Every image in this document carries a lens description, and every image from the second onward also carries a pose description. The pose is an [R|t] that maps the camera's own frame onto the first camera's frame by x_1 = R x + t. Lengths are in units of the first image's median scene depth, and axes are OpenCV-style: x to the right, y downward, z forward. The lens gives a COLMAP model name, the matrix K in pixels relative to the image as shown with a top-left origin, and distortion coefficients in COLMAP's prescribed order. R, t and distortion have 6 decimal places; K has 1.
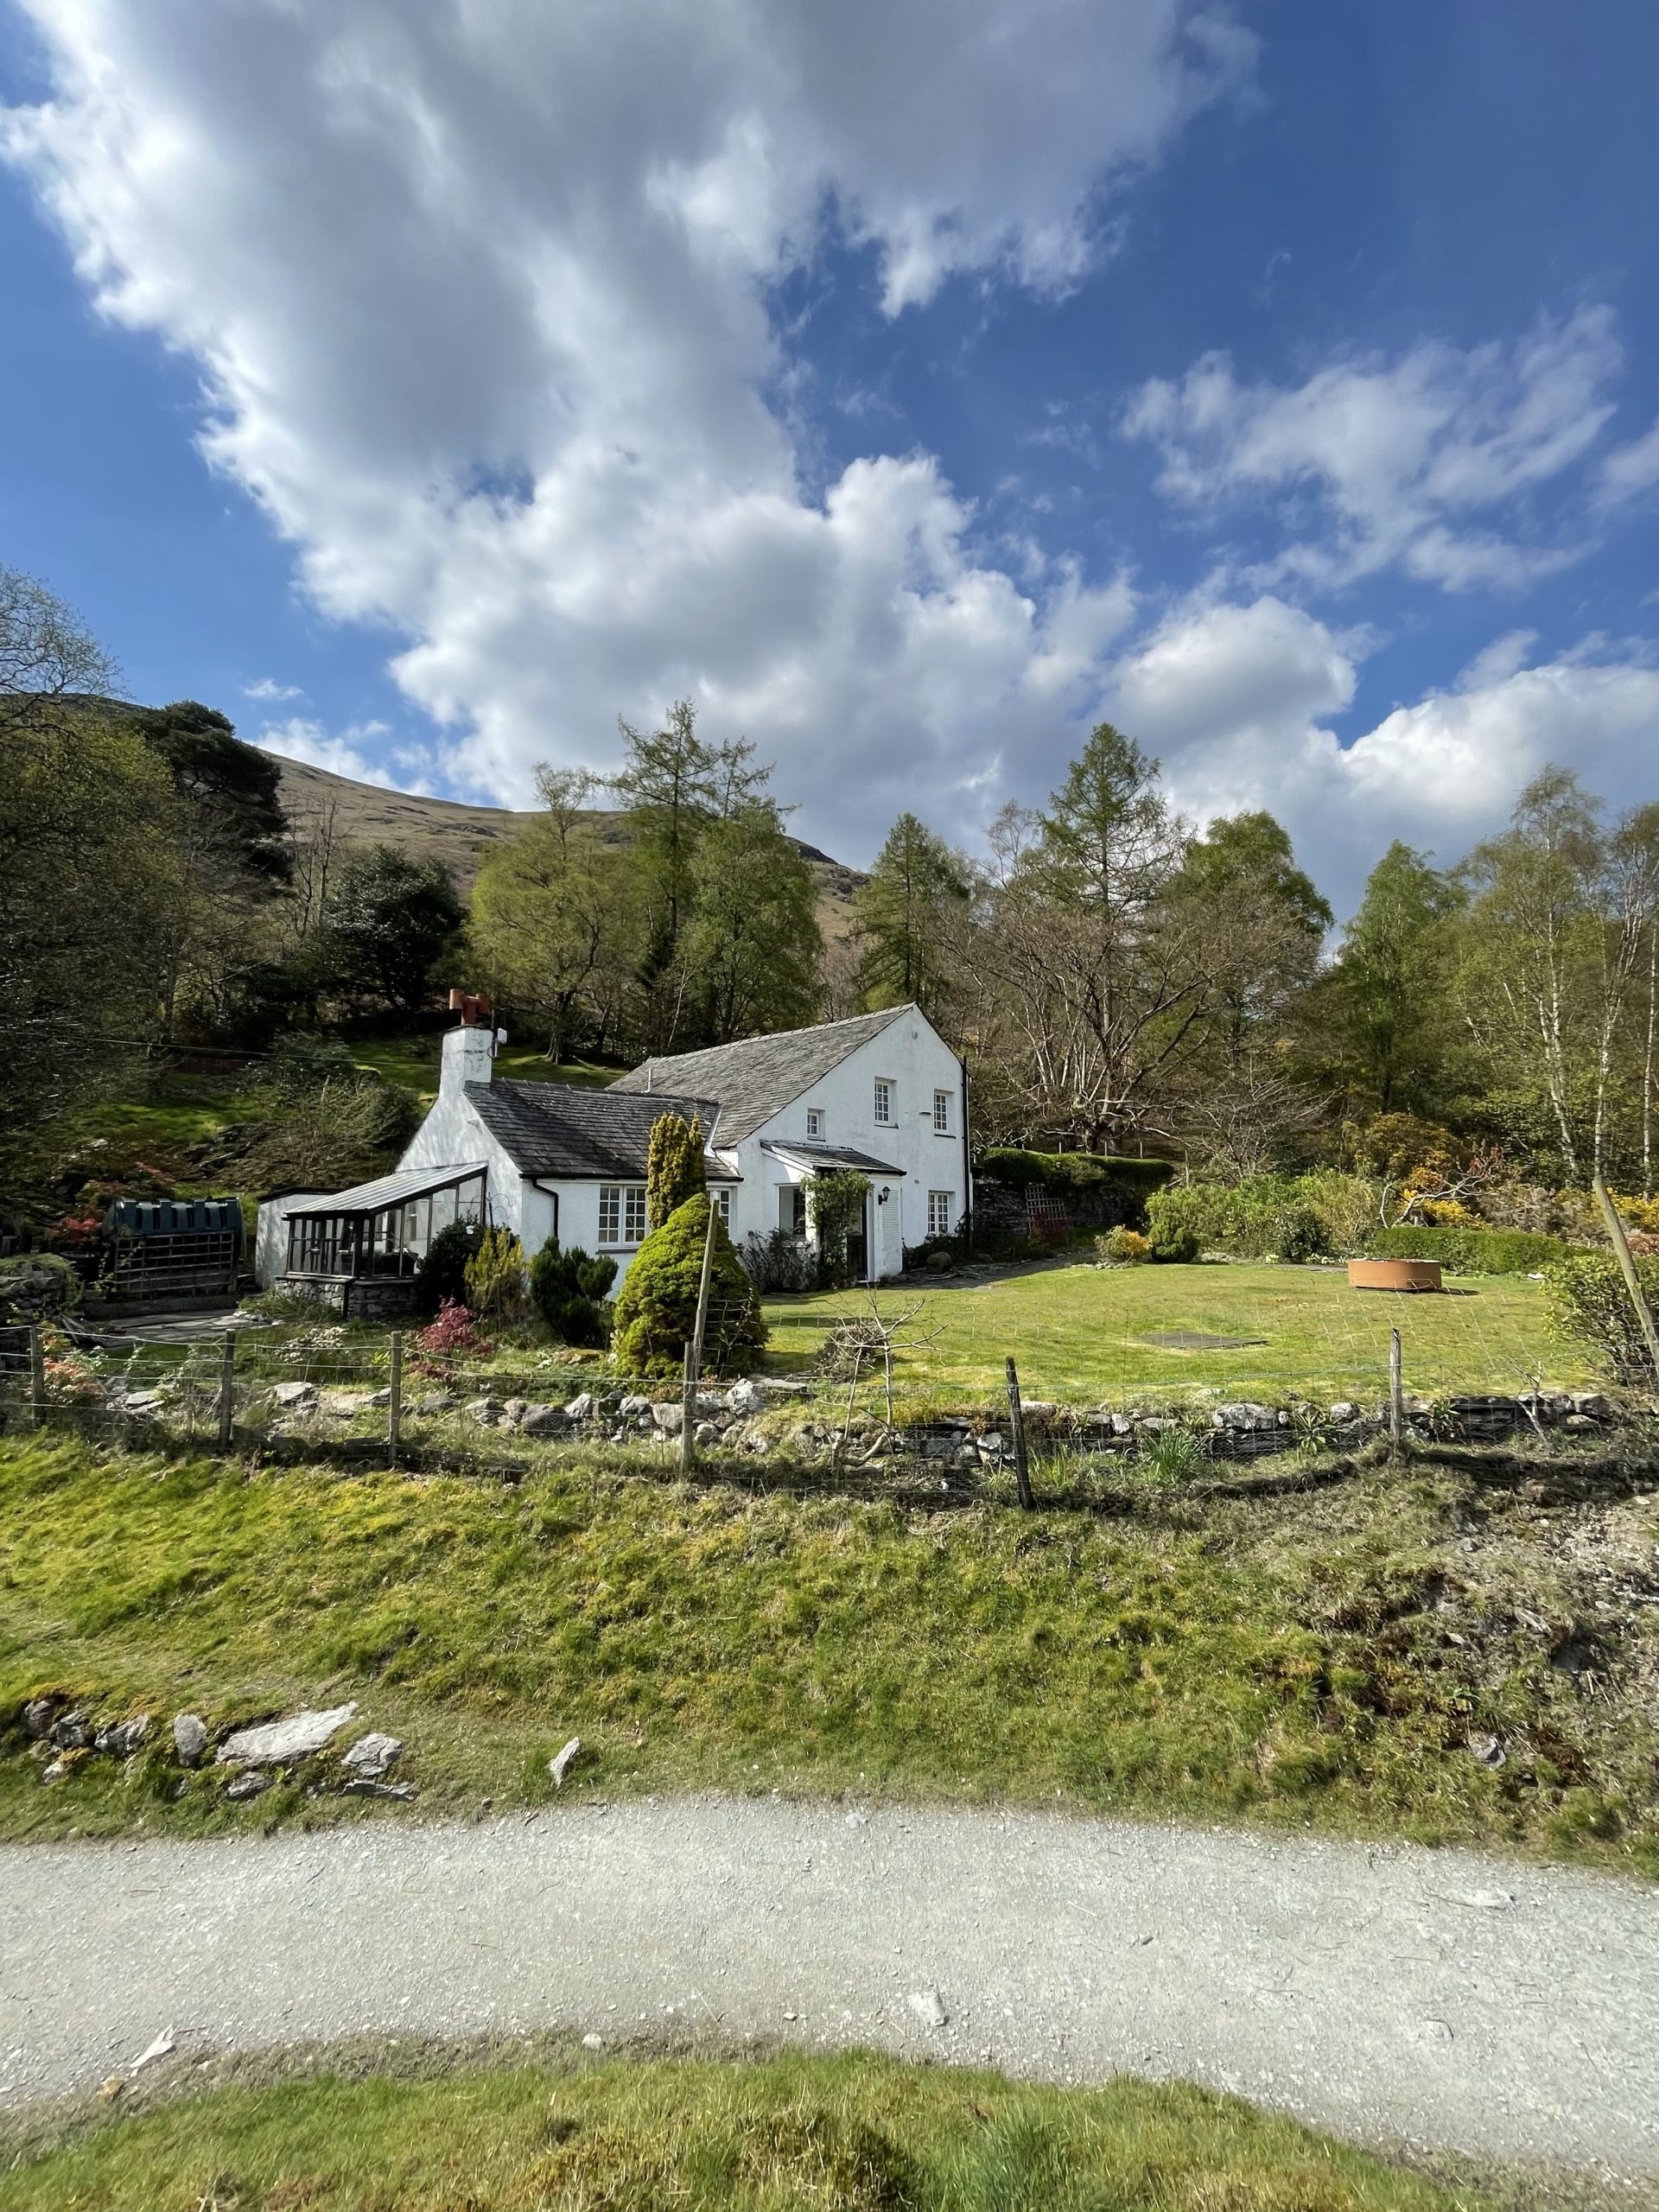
lens RADIAL K [[914.3, 0, 824.7], [0, 914.3, 1113.2], [0, 0, 1]] dist [-0.001177, -0.000265]
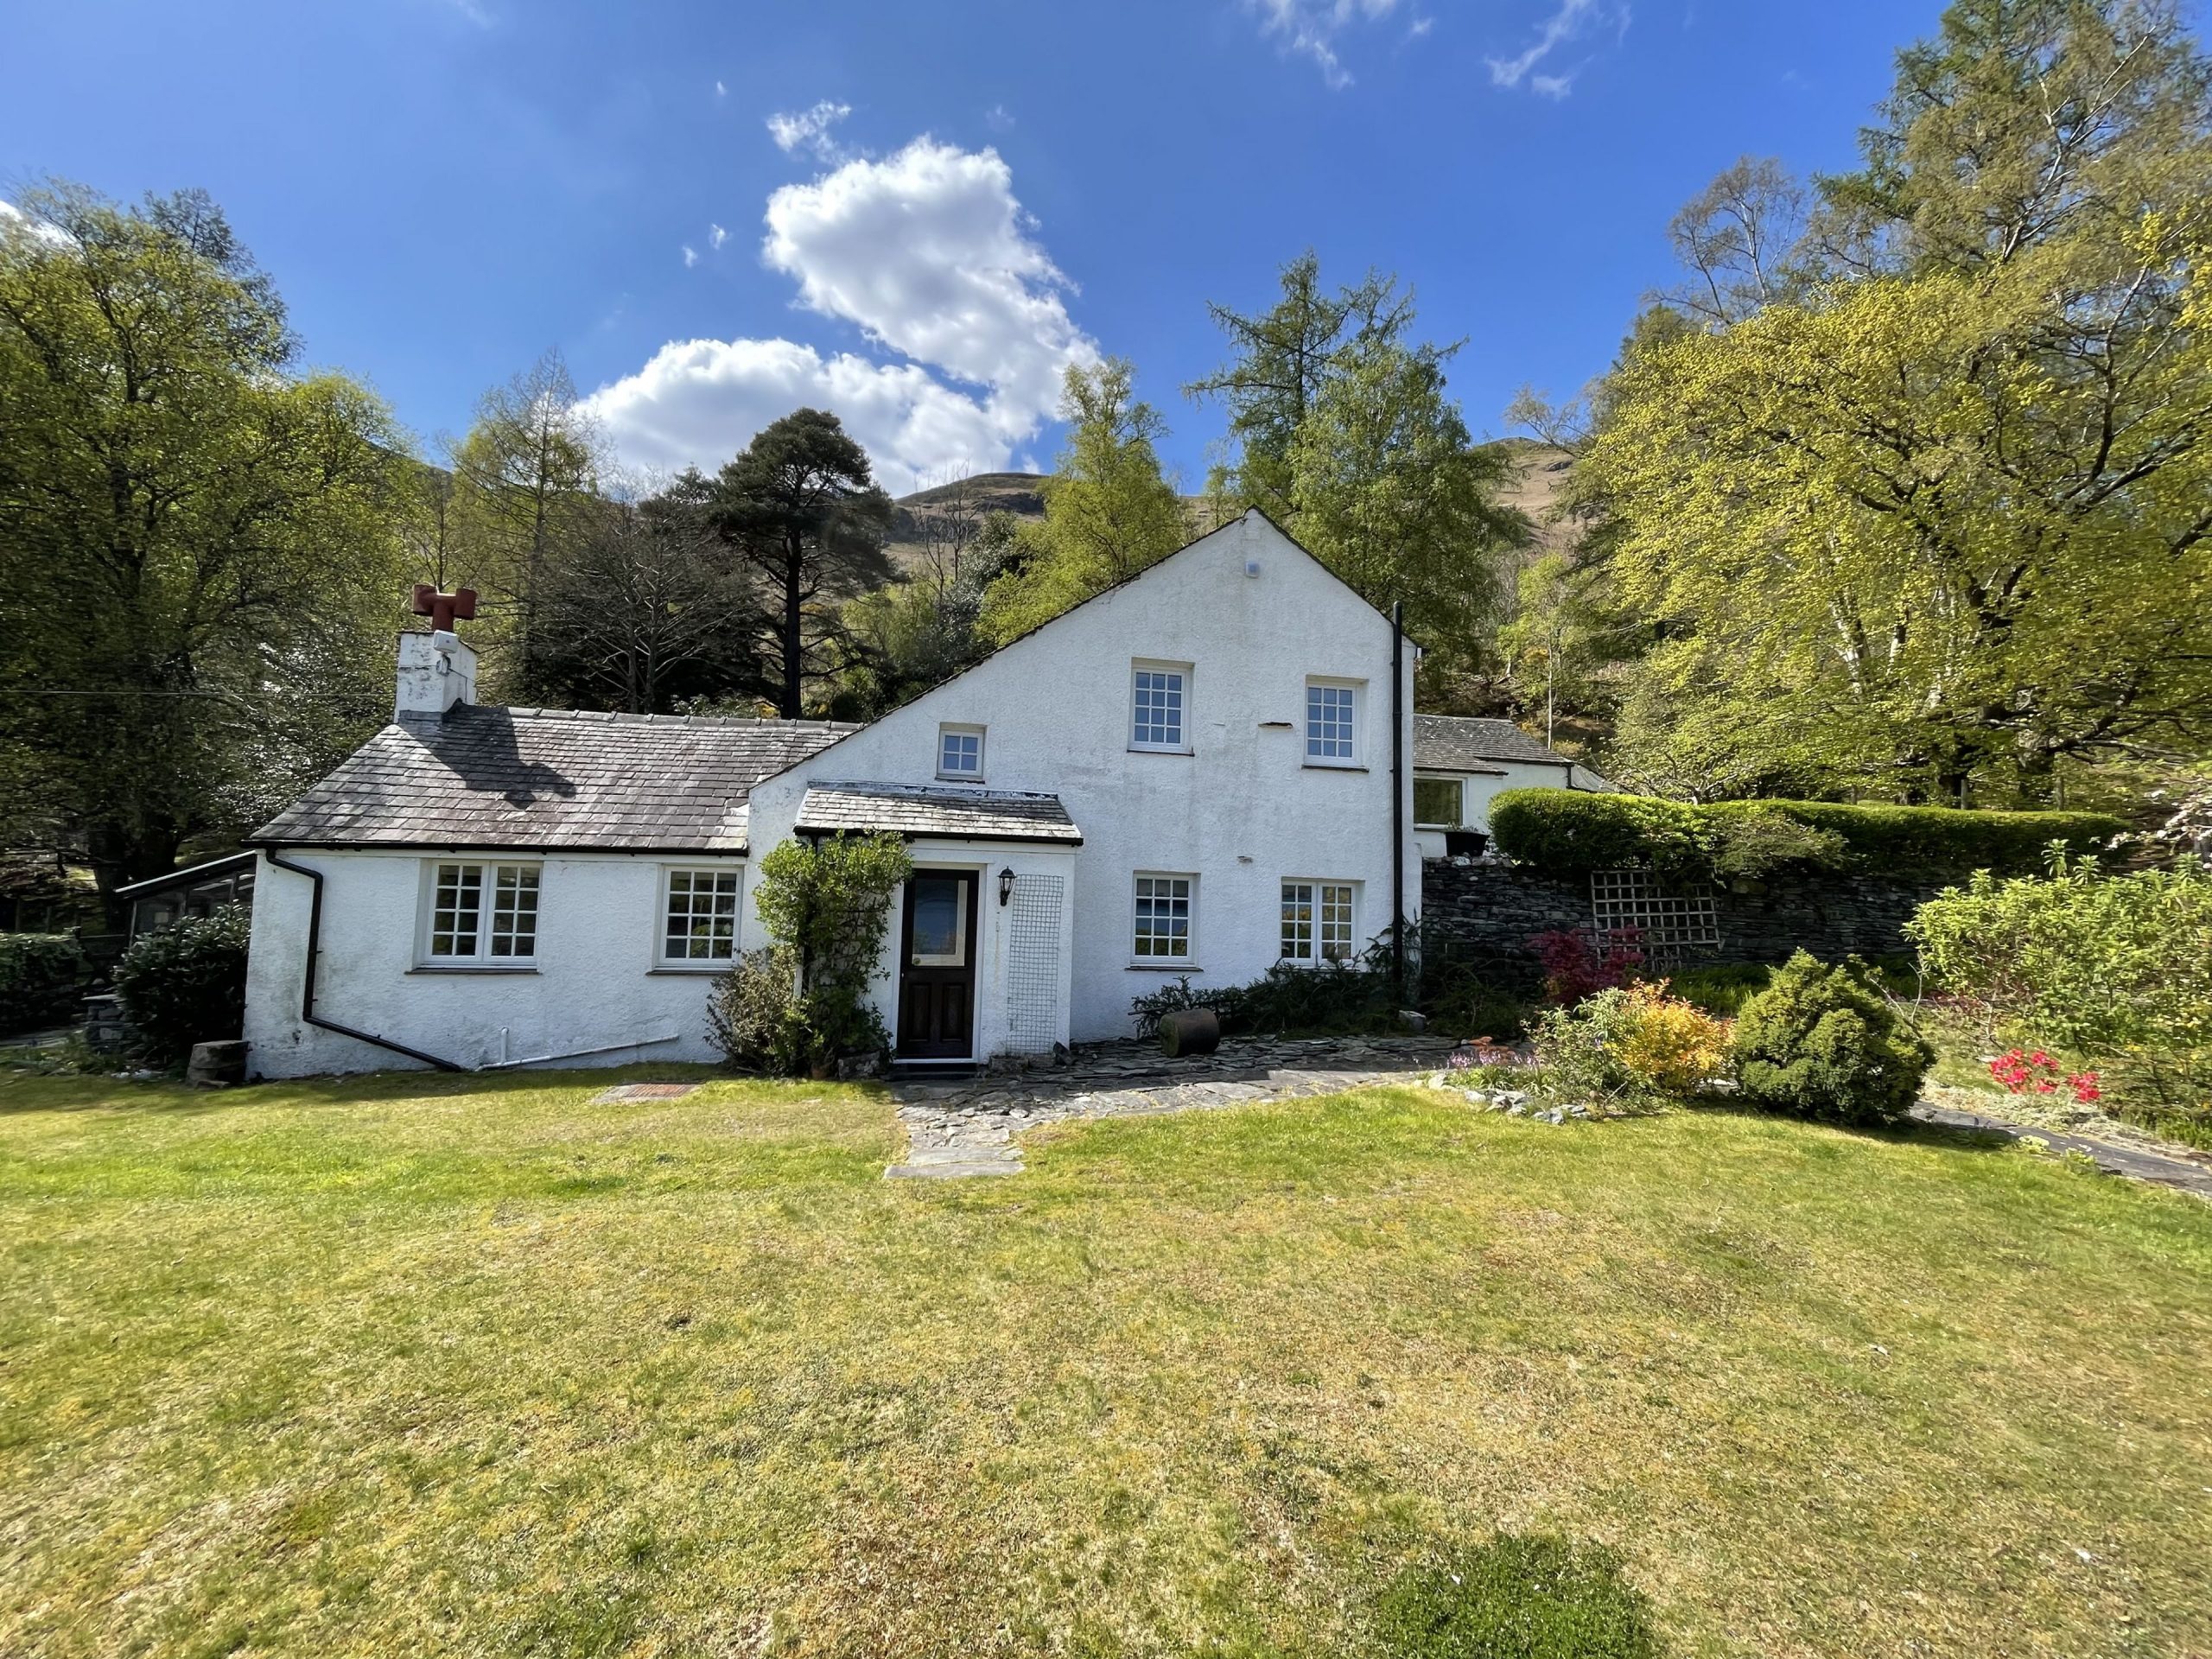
lens RADIAL K [[914.3, 0, 1096.1], [0, 914.3, 821.4], [0, 0, 1]] dist [-0.001177, -0.000265]
pose [[0.814675, -0.015218, -0.579718, 0.366606], [0.036516, 0.999018, 0.025091, 0.041838], [0.578767, -0.041610, 0.814431, 0.599938]]
